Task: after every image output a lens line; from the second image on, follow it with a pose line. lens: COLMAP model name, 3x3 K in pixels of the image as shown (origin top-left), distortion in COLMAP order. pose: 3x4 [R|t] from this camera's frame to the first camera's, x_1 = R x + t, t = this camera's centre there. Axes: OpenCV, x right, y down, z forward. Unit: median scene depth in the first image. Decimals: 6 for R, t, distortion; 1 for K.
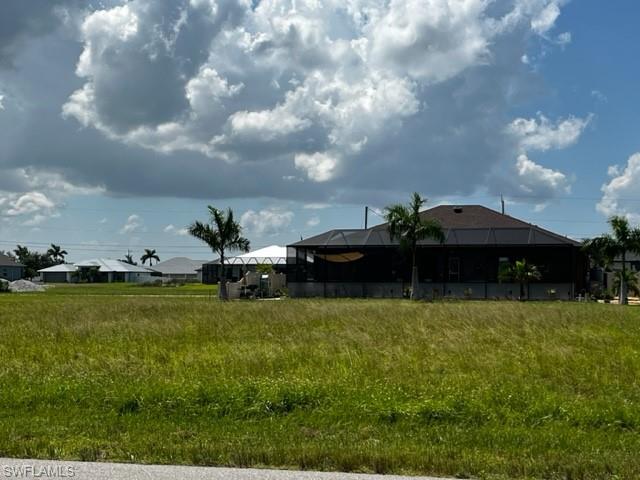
lens RADIAL K [[1173.3, 0, 325.7], [0, 1173.3, 238.7], [0, 0, 1]] dist [0.133583, 0.000000]
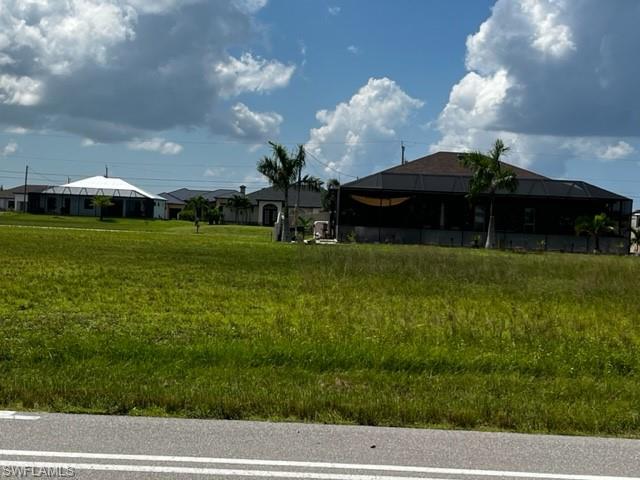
lens RADIAL K [[1173.3, 0, 320.4], [0, 1173.3, 244.8], [0, 0, 1]] dist [0.133583, 0.000000]
pose [[0.964506, 0.036846, 0.261477, -0.098739], [-0.052468, 0.997214, 0.053016, 0.000975], [-0.258795, -0.064854, 0.963753, 0.023709]]
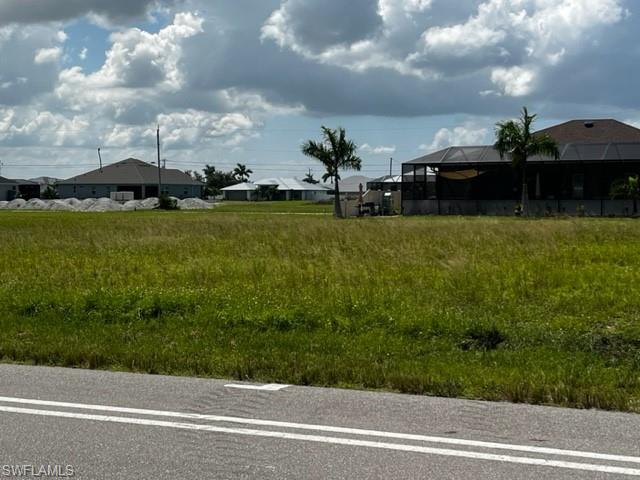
lens RADIAL K [[1173.3, 0, 314.4], [0, 1173.3, 241.8], [0, 0, 1]] dist [0.133583, 0.000000]
pose [[0.982357, 0.003612, -0.186982, 0.027295], [0.009971, 0.997380, 0.071657, -0.000041], [0.186751, -0.072257, 0.979746, -0.003425]]
